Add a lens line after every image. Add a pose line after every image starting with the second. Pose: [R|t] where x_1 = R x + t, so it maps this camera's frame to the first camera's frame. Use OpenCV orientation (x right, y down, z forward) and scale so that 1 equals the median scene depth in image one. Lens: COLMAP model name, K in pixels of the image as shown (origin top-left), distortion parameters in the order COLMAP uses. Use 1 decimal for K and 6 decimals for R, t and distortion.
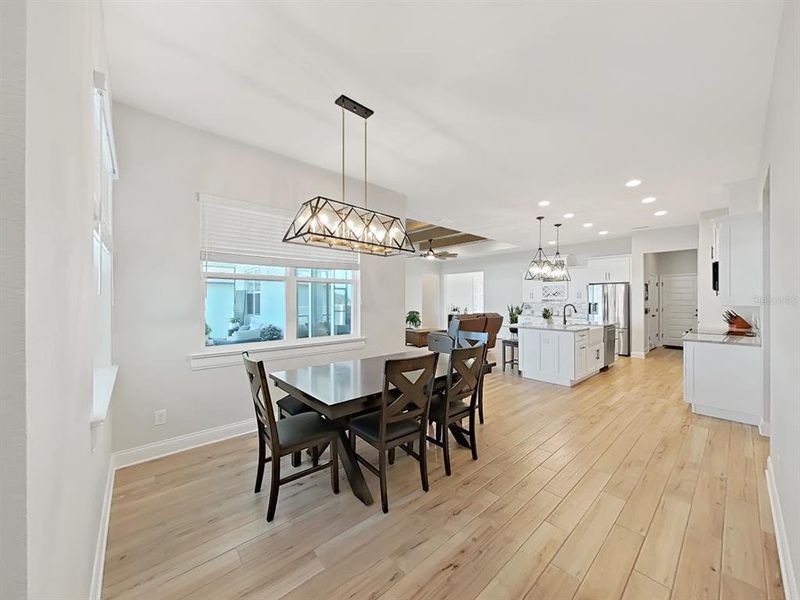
lens RADIAL K [[301.6, 0, 400.3], [0, 301.6, 300.6], [0, 0, 1]] dist [-0.003970, 0.001376]
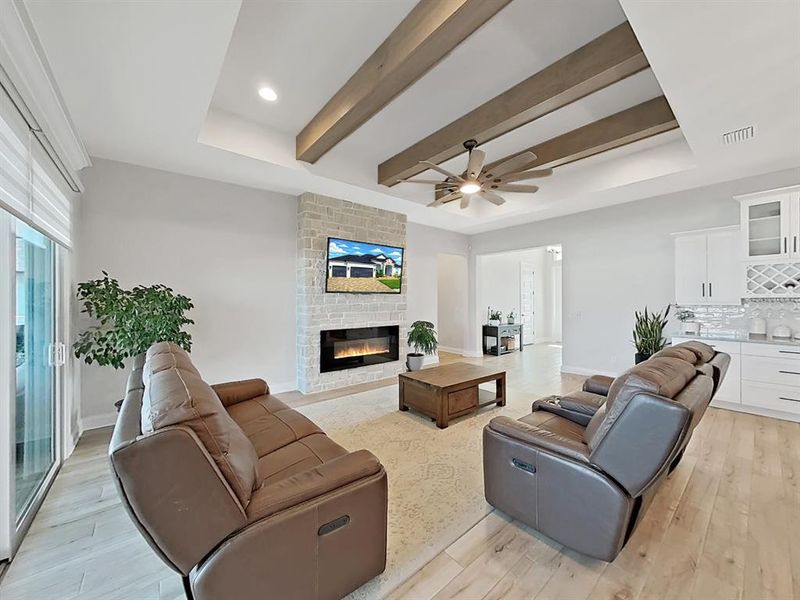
lens RADIAL K [[301.6, 0, 404.0], [0, 301.6, 299.8], [0, 0, 1]] dist [-0.003970, 0.001376]
pose [[0.999771, -0.001451, -0.021345, 0.034129], [0.001324, 0.999981, -0.005975, -0.000286], [0.021353, 0.005945, 0.999754, 0.716525]]
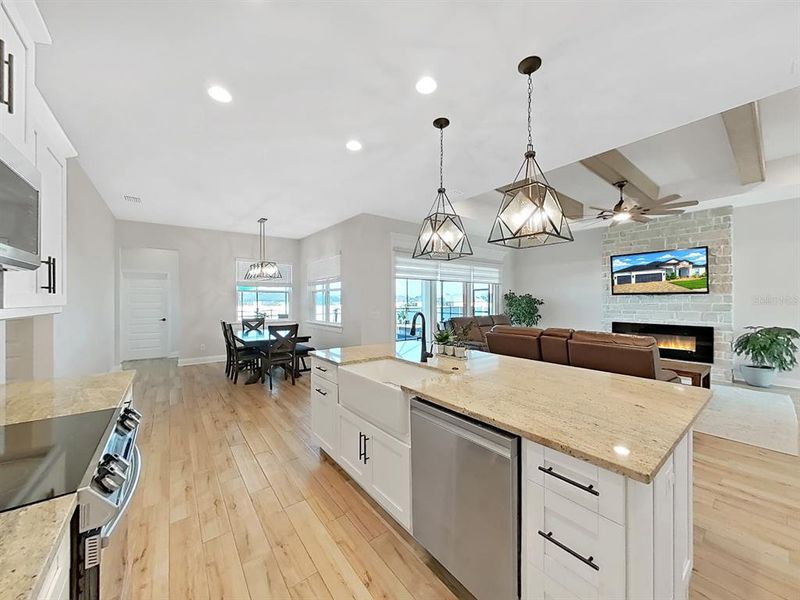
lens RADIAL K [[301.6, 0, 403.9], [0, 301.6, 303.4], [0, 0, 1]] dist [-0.003970, 0.001376]
pose [[-0.064115, 0.006850, -0.997919, 0.740885], [-0.000658, 0.999976, 0.006906, -0.001414], [0.997942, 0.001100, -0.064109, 0.778434]]
